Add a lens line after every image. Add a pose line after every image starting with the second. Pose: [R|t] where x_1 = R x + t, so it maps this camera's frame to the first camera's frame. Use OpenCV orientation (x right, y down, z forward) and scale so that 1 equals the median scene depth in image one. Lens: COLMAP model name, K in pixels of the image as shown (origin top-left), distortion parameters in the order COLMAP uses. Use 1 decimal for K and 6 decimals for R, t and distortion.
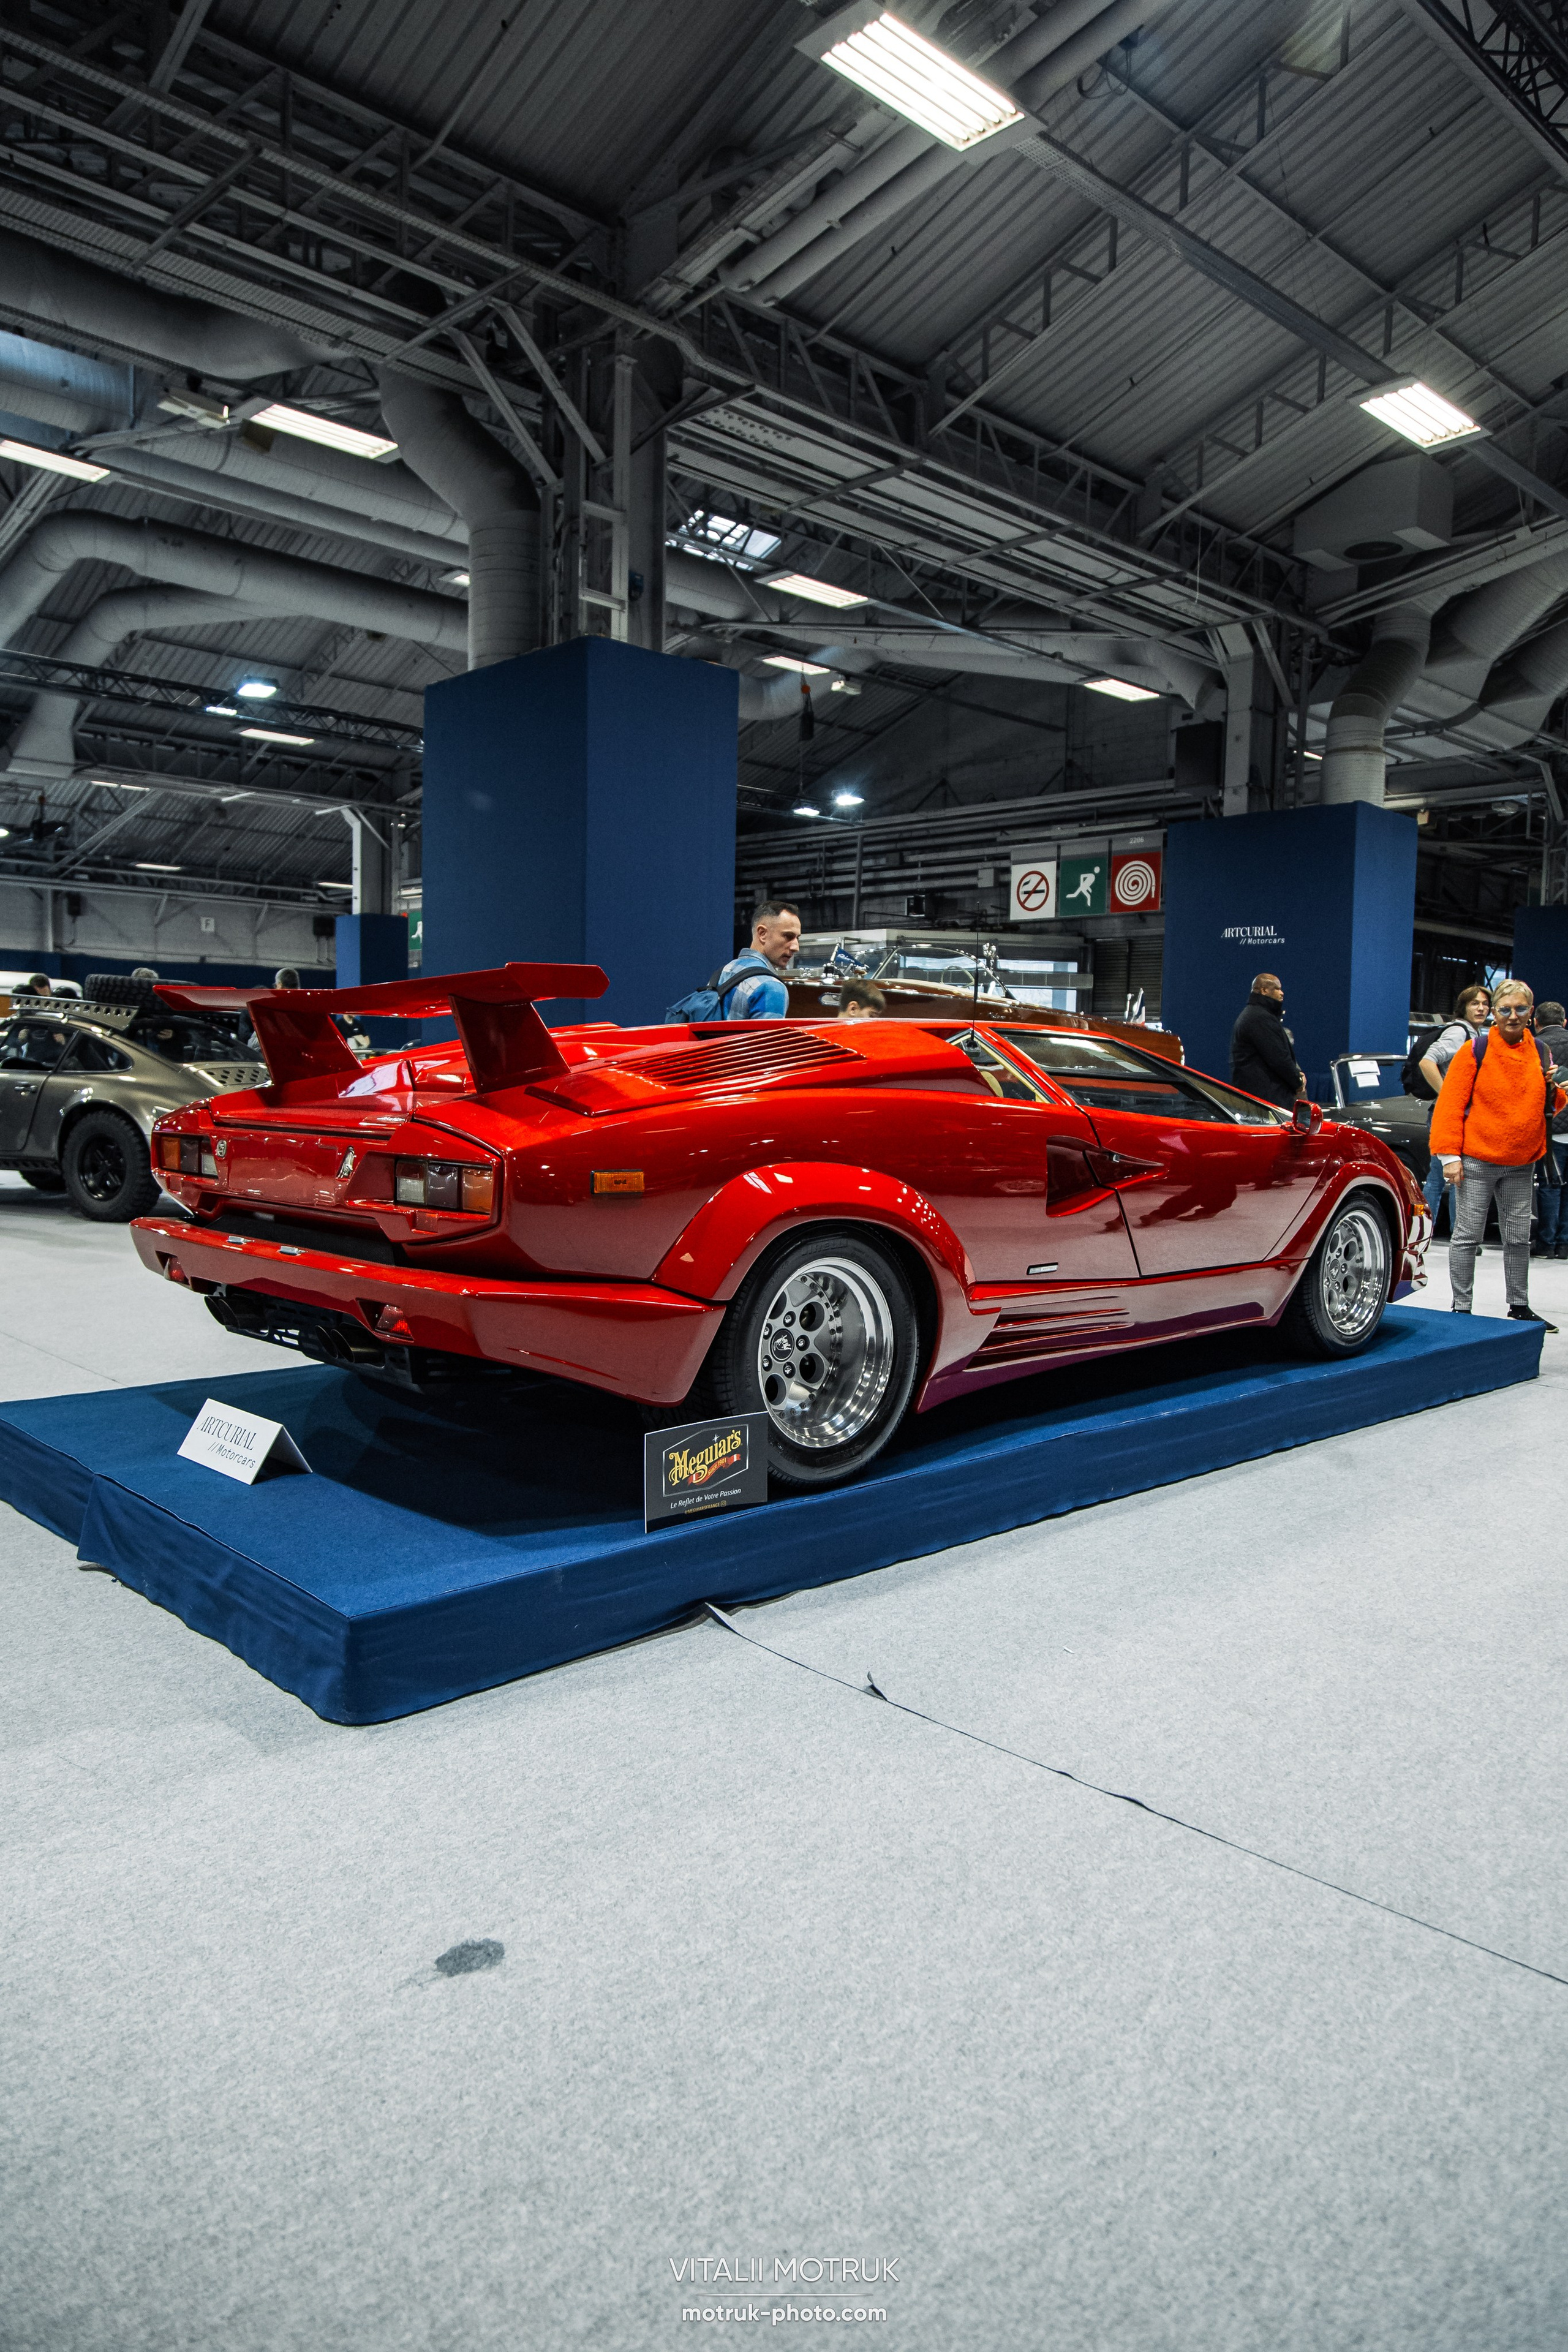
lens RADIAL K [[1579.5, 0, 780.3], [0, 1579.5, 1121.6], [0, 0, 1]] dist [-0.005340, -0.002098]
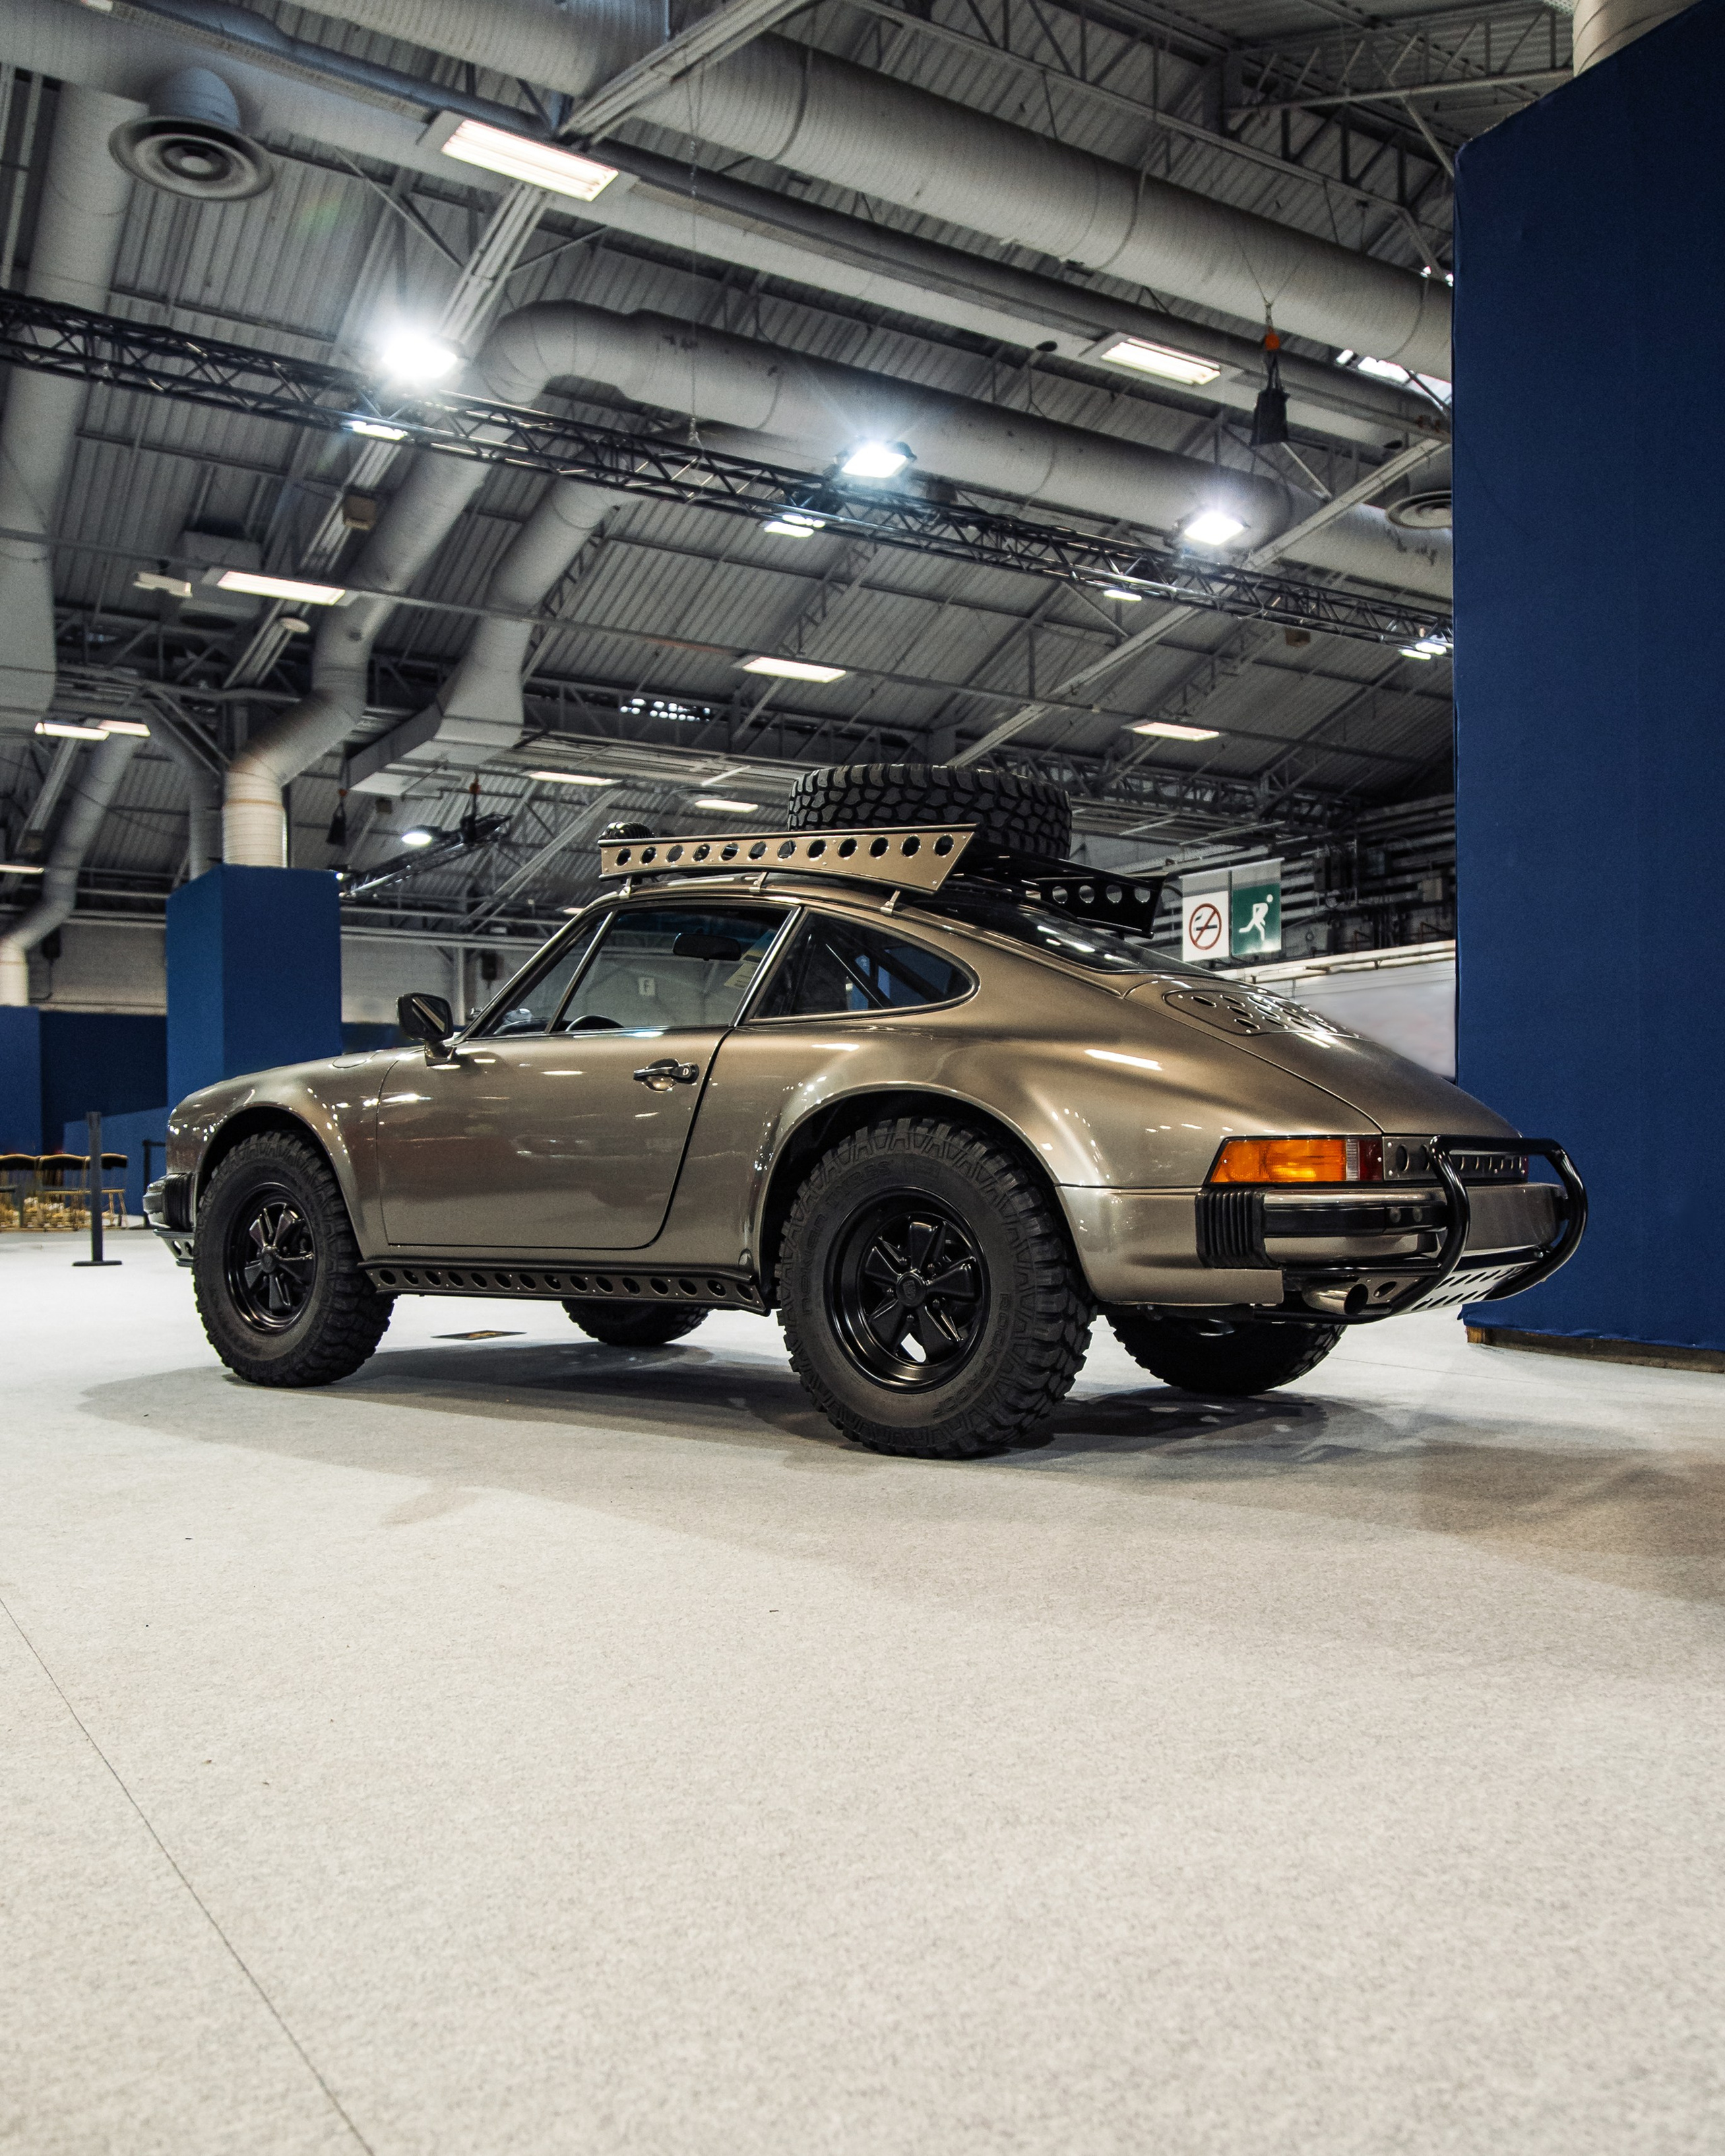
lens RADIAL K [[1825.3, 0, 862.5], [0, 1825.3, 1078.0], [0, 0, 1]] dist [0.007810, 0.007407]
pose [[0.979382, -0.036238, -0.198741, -0.129094], [0.019258, 0.996047, -0.086715, 0.006369], [0.201097, 0.081100, 0.976208, 0.220994]]
